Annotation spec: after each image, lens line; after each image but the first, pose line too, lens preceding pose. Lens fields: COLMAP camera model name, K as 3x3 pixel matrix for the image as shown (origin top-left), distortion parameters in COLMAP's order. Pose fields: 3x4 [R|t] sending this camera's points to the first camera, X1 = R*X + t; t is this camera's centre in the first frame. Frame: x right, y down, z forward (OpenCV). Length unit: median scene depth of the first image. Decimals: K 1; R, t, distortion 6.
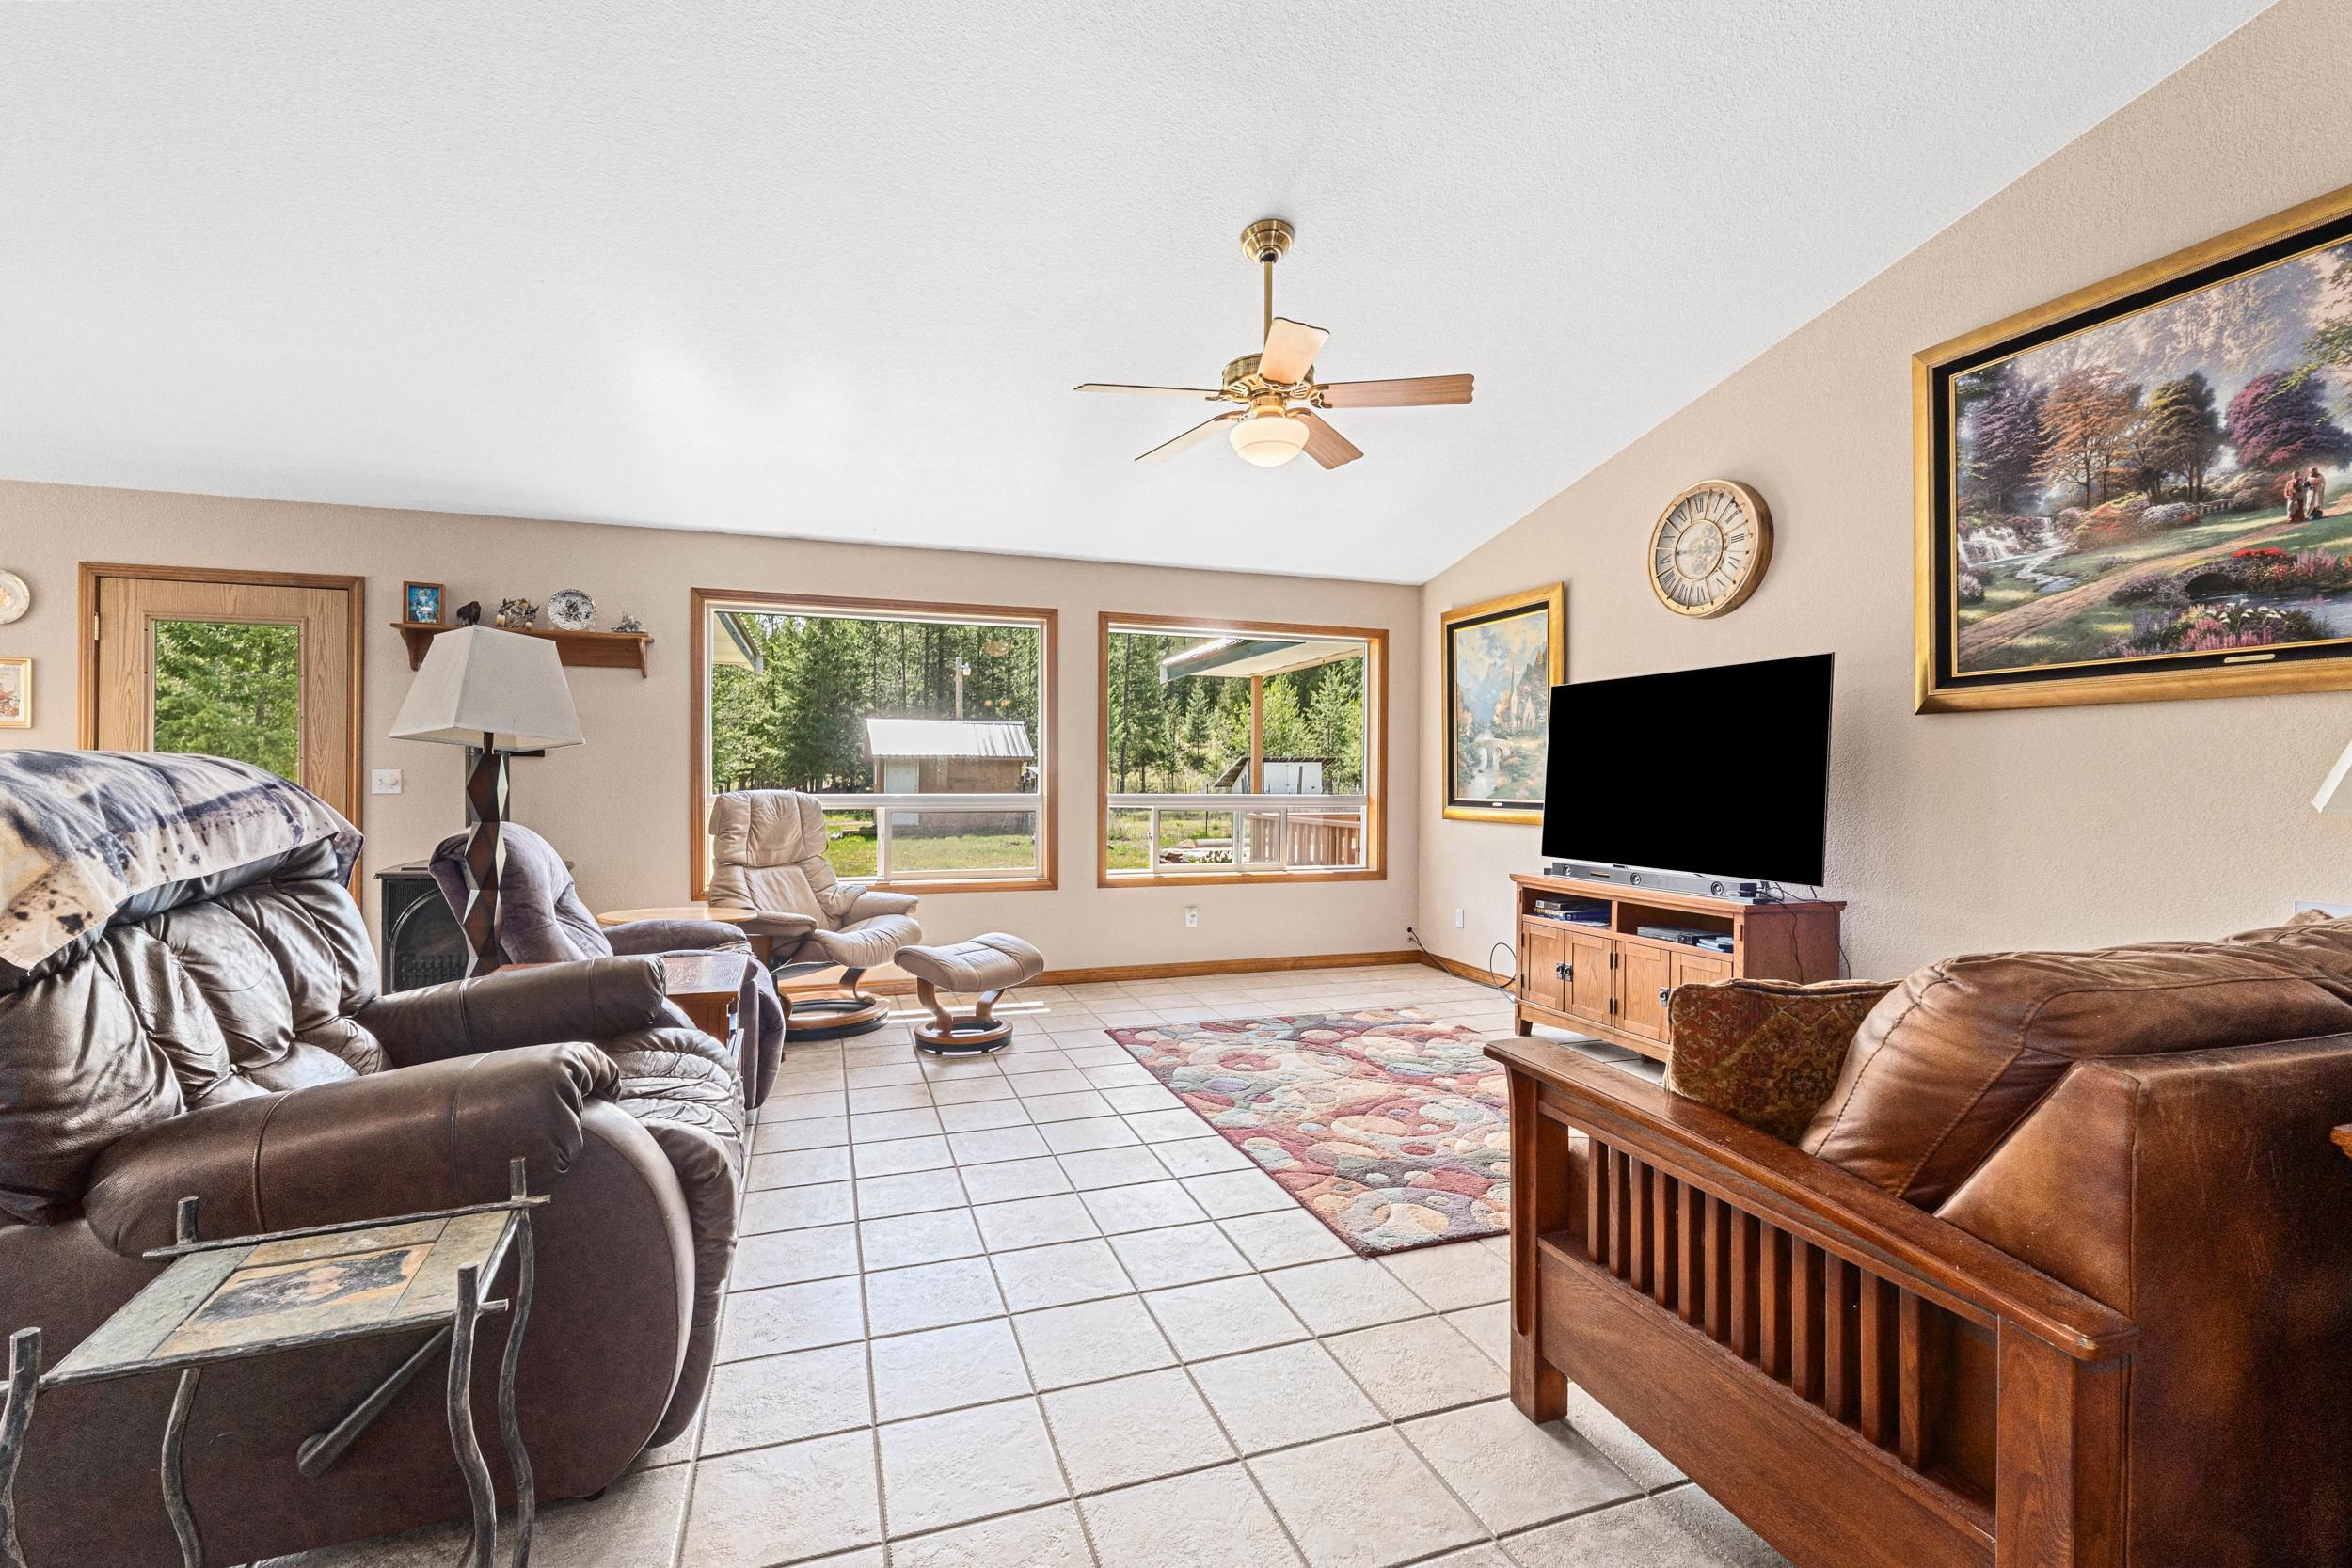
lens RADIAL K [[1018.4, 0, 1169.8], [0, 1018.4, 779.1], [0, 0, 1]] dist [-0.005419, -0.000583]
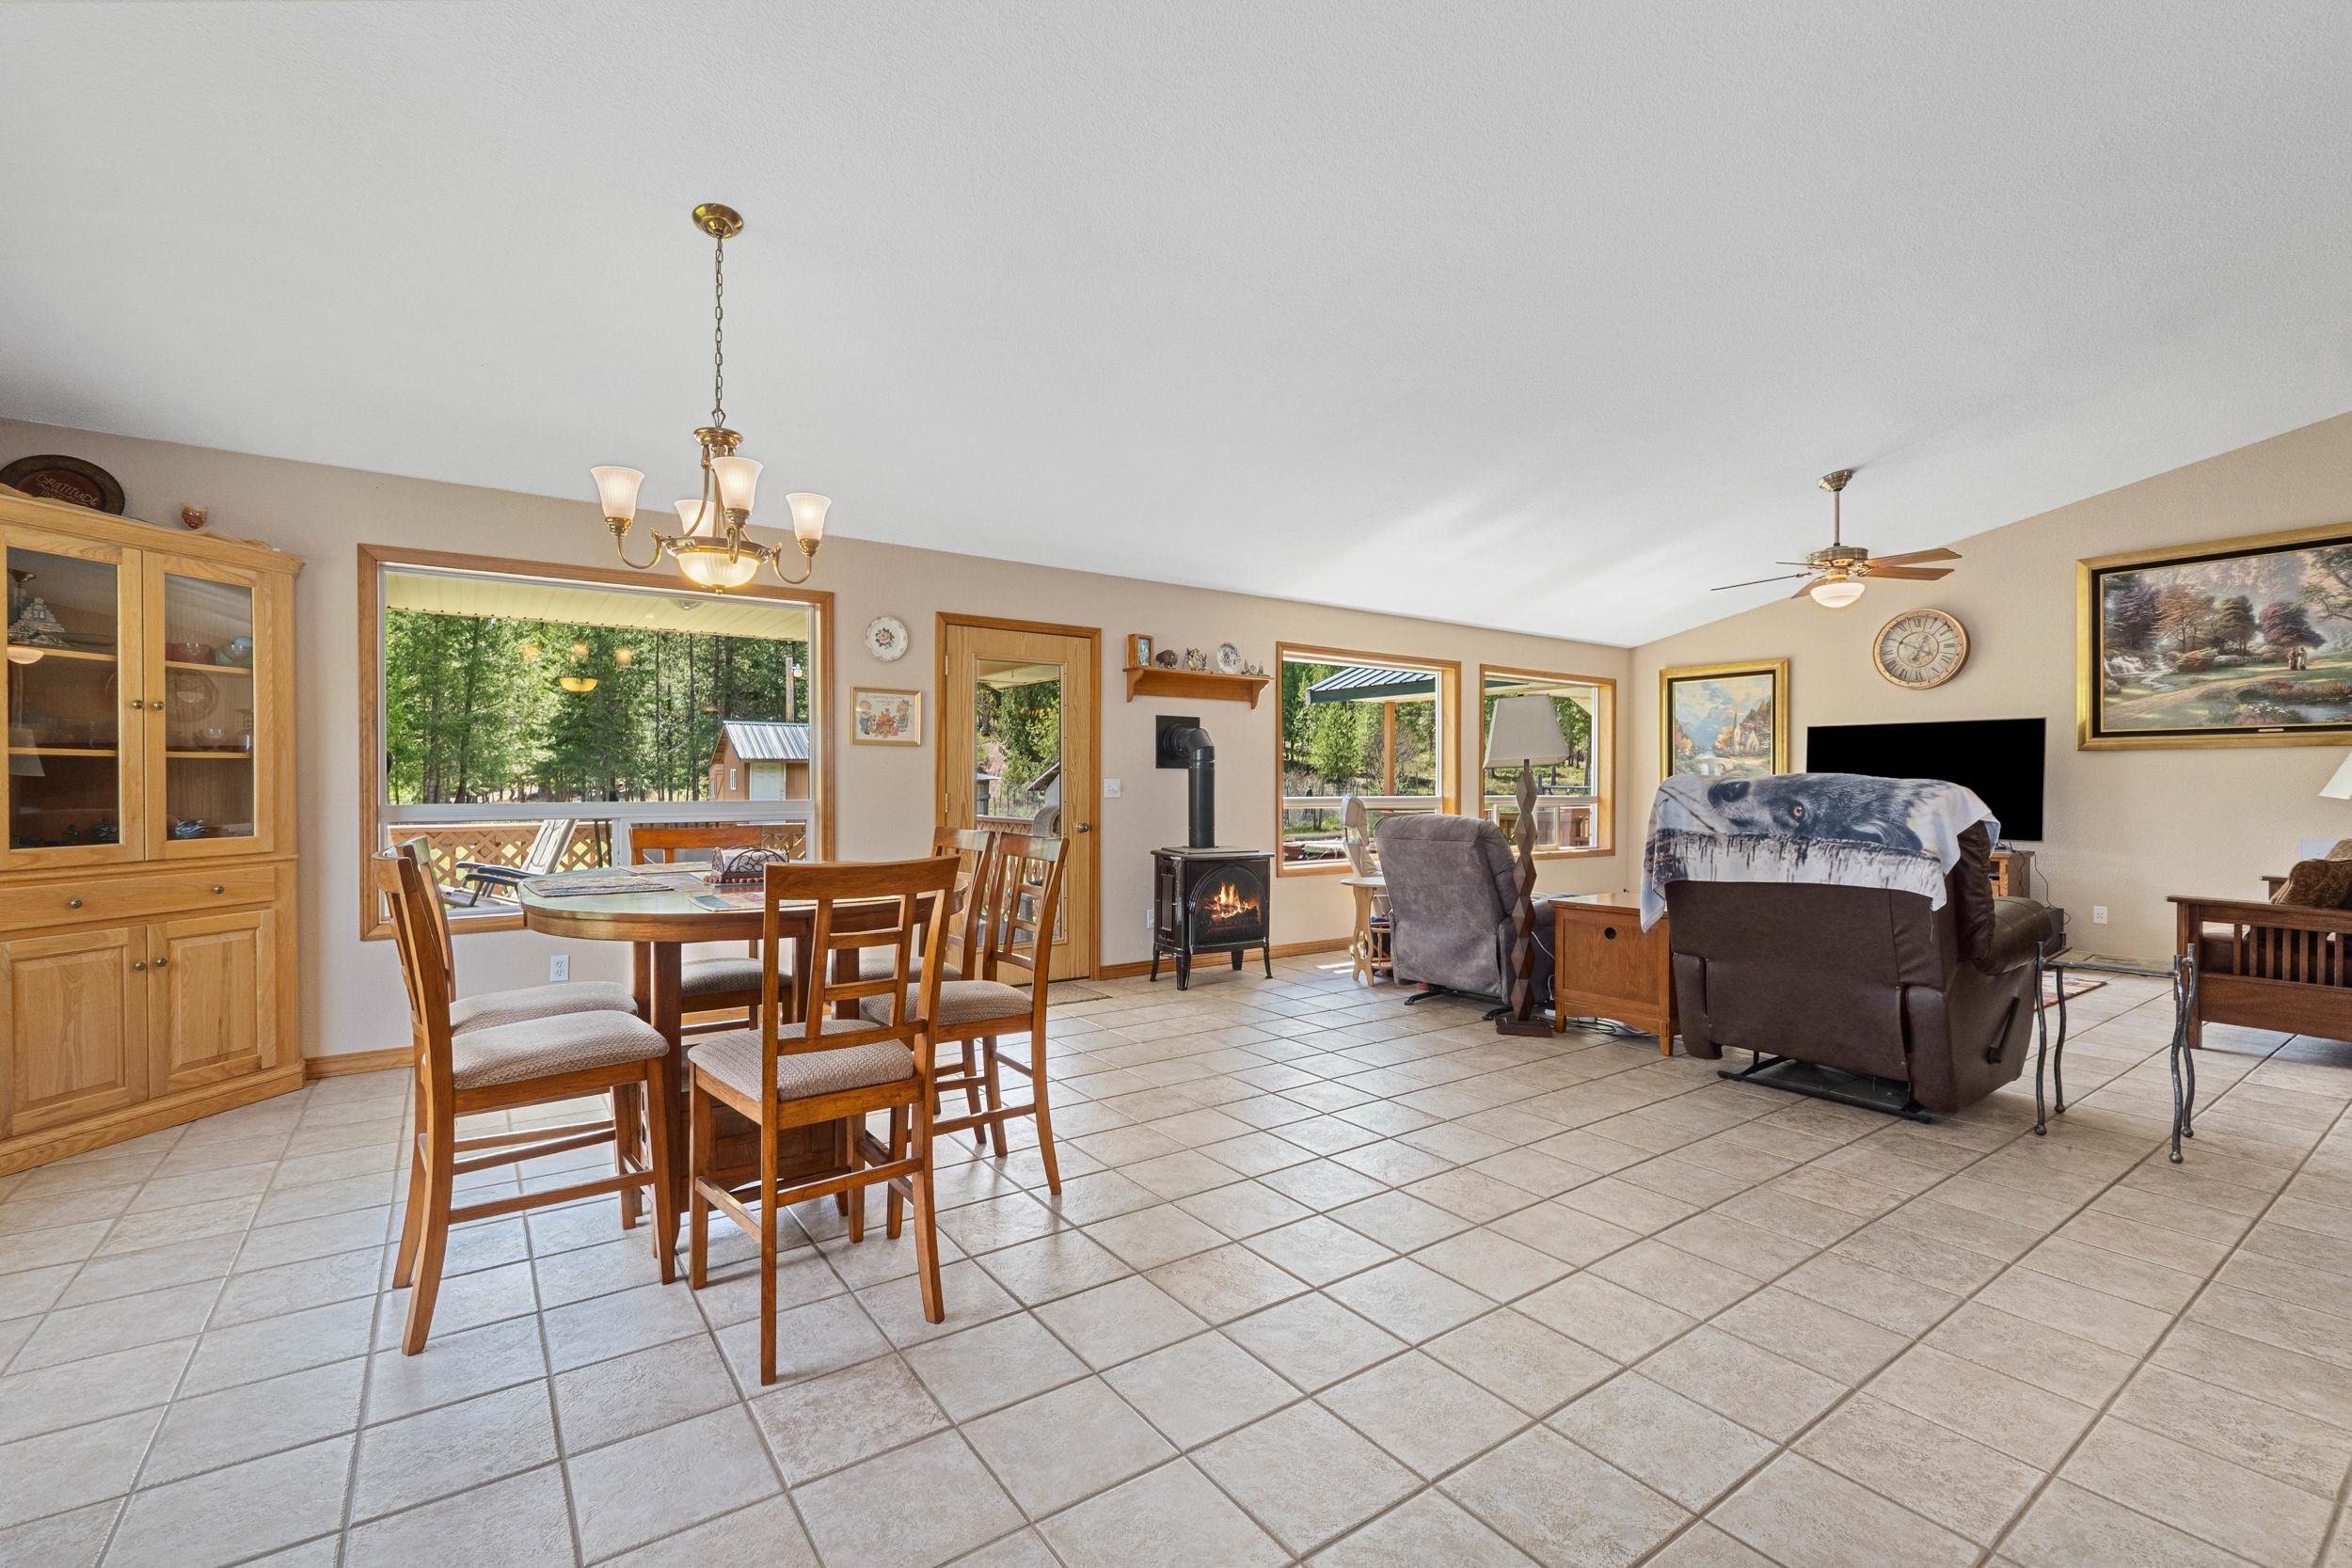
lens RADIAL K [[1018.4, 0, 1169.8], [0, 1018.4, 779.1], [0, 0, 1]] dist [-0.005419, -0.000583]
pose [[0.960862, 0.000037, 0.277028, -1.492076], [0.000896, 0.999994, -0.003242, -0.006873], [-0.277026, 0.003364, 0.960856, -0.361992]]
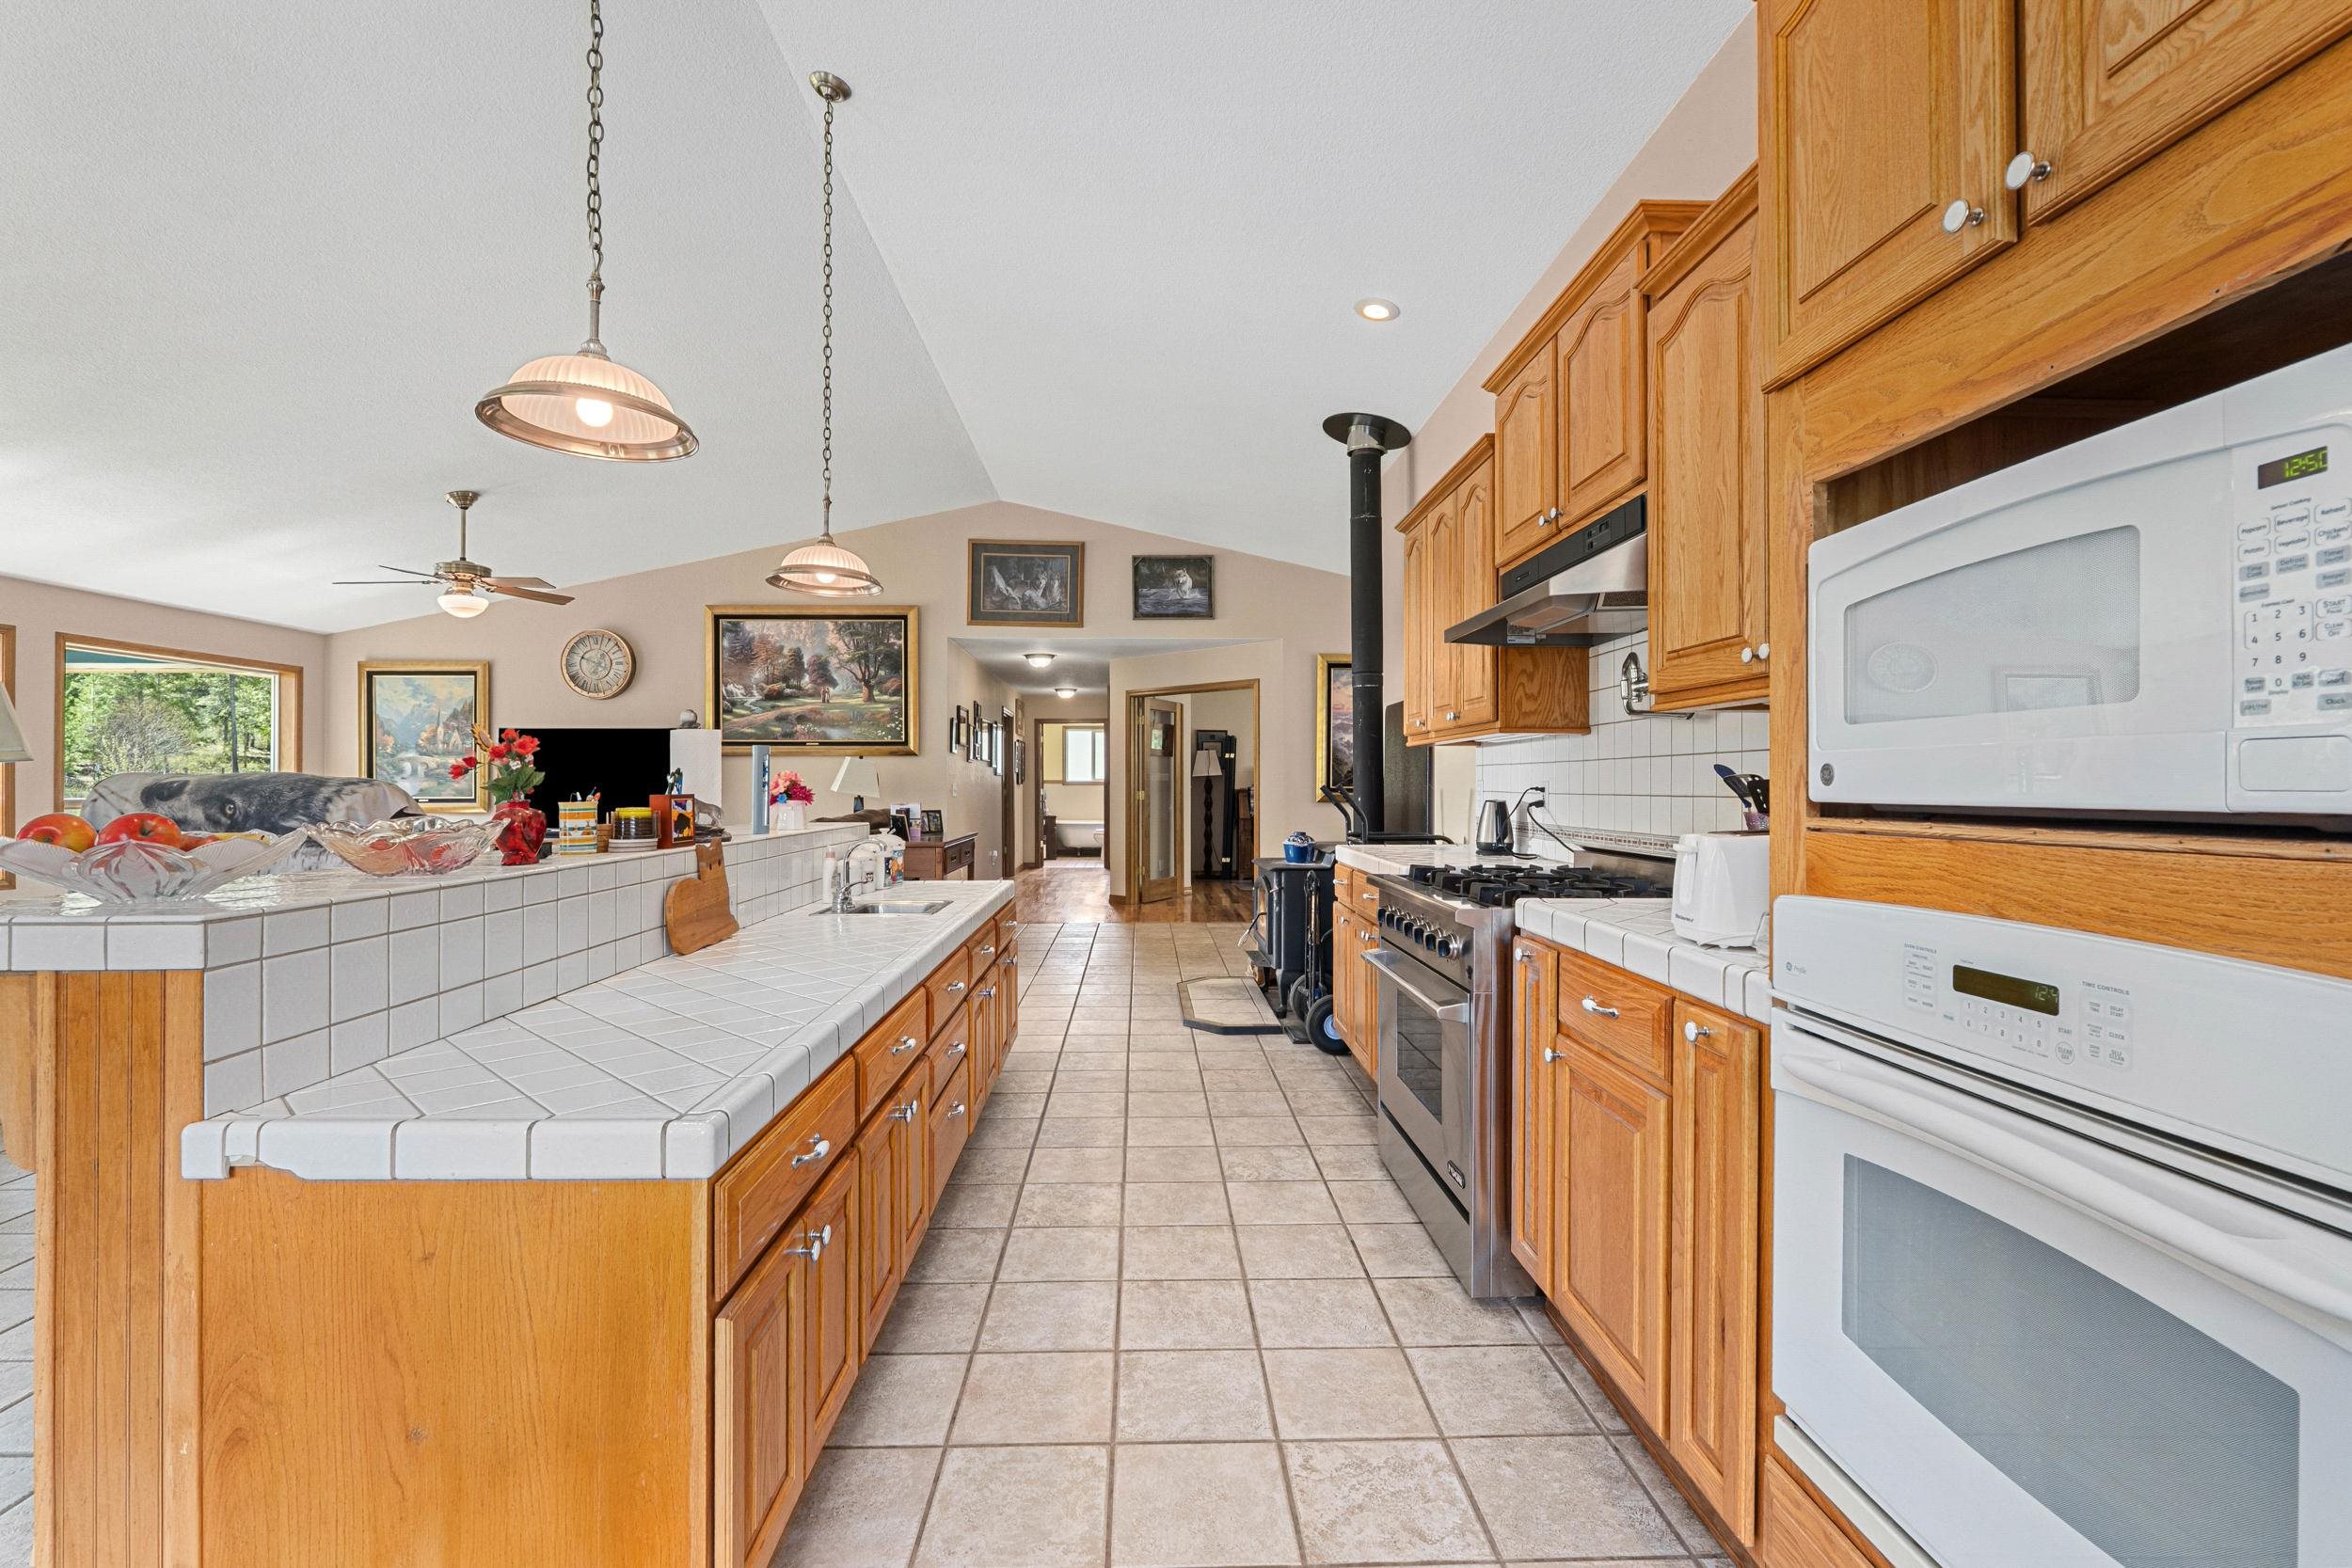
lens RADIAL K [[1018.4, 0, 1169.8], [0, 1018.4, 779.1], [0, 0, 1]] dist [-0.005419, -0.000583]
pose [[0.295023, -0.000662, 0.955490, -1.310904], [0.002535, 0.999997, -0.000090, -0.005616], [-0.955487, 0.002448, 0.295024, -0.799261]]
